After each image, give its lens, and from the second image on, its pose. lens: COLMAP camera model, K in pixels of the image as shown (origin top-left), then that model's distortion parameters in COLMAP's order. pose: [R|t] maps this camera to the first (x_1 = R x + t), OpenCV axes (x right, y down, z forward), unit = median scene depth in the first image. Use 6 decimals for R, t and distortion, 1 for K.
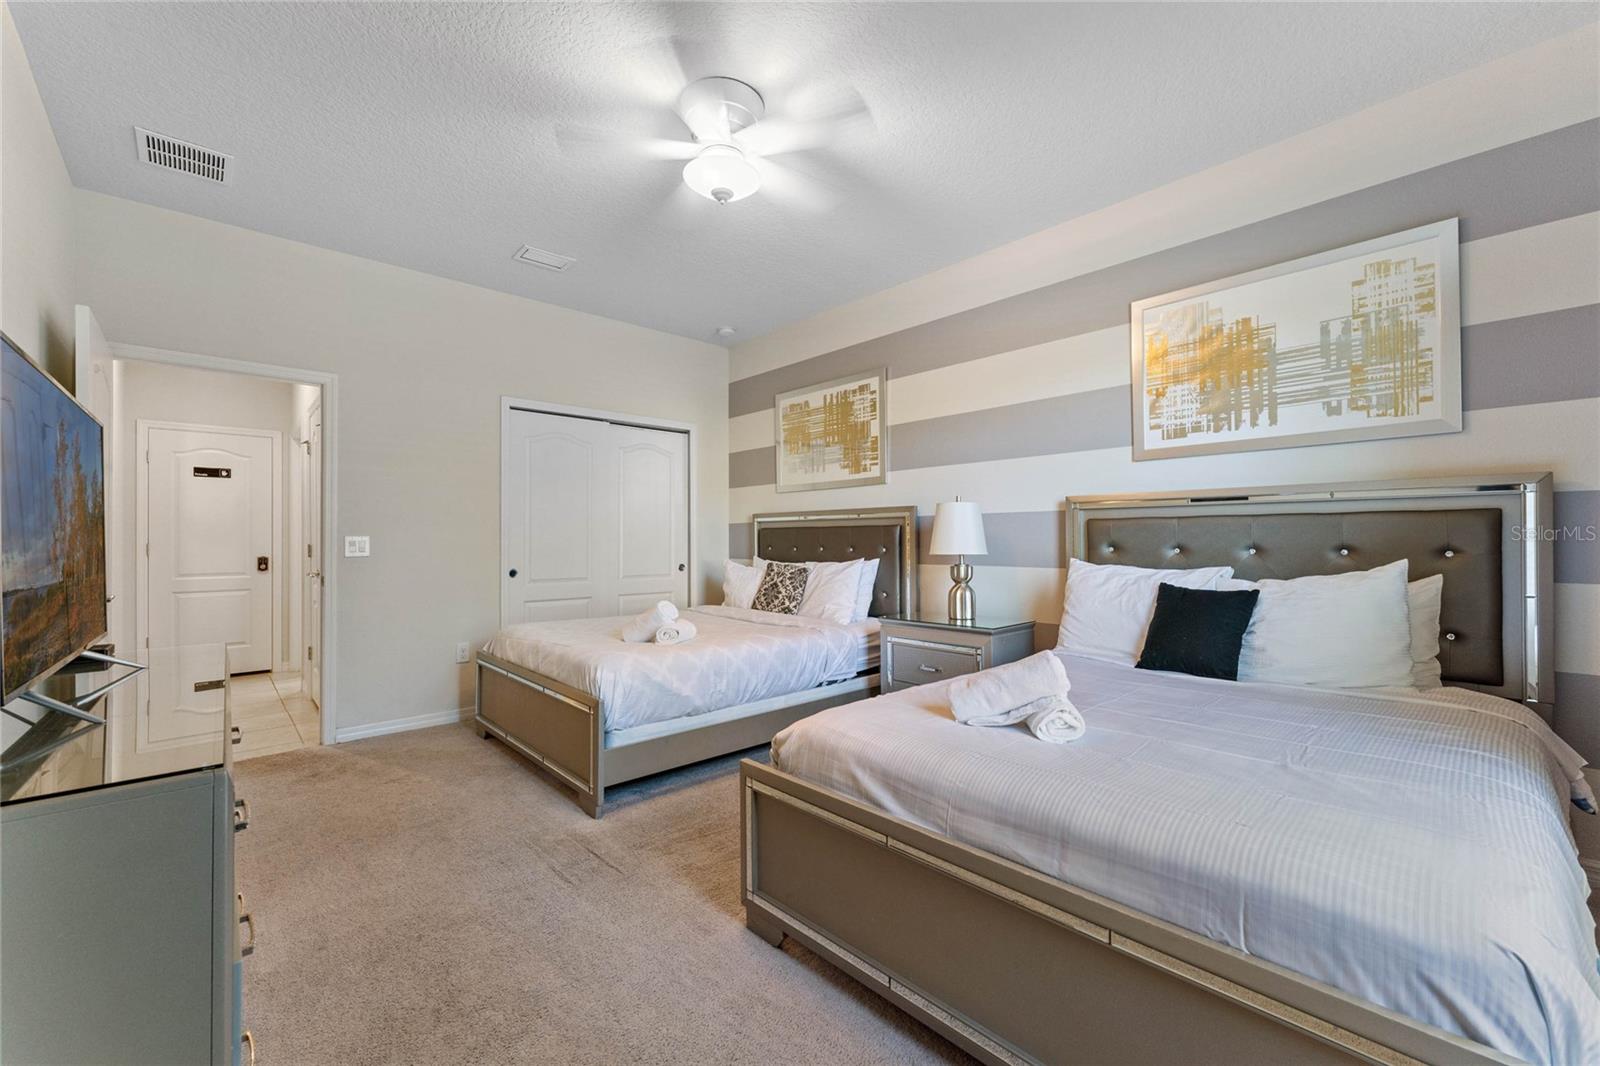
lens RADIAL K [[648.3, 0, 810.2], [0, 648.3, 539.9], [0, 0, 1]] dist [-0.003498, -0.002307]
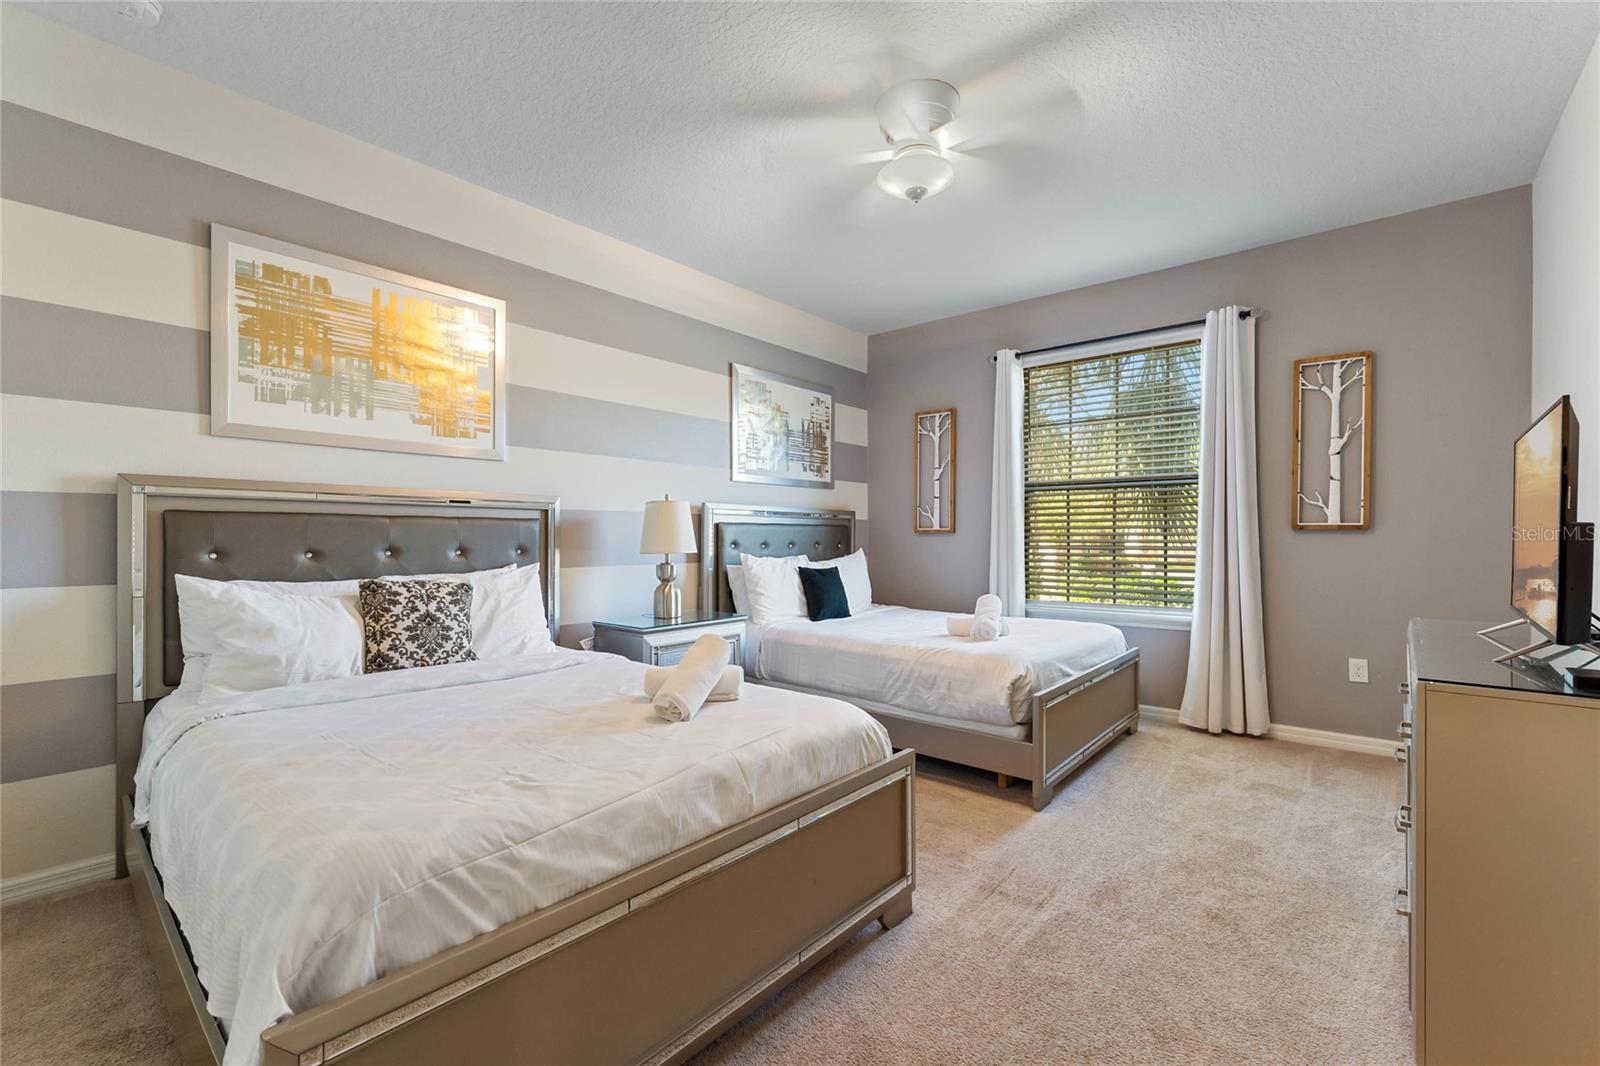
lens RADIAL K [[672.7, 0, 805.3], [0, 672.7, 536.5], [0, 0, 1]] dist [-0.005986, 0.000844]
pose [[-0.107458, 0.008927, 0.994170, -0.675385], [0.001239, 0.999960, -0.008845, 0.005031], [-0.994209, 0.000281, -0.107465, 0.747251]]
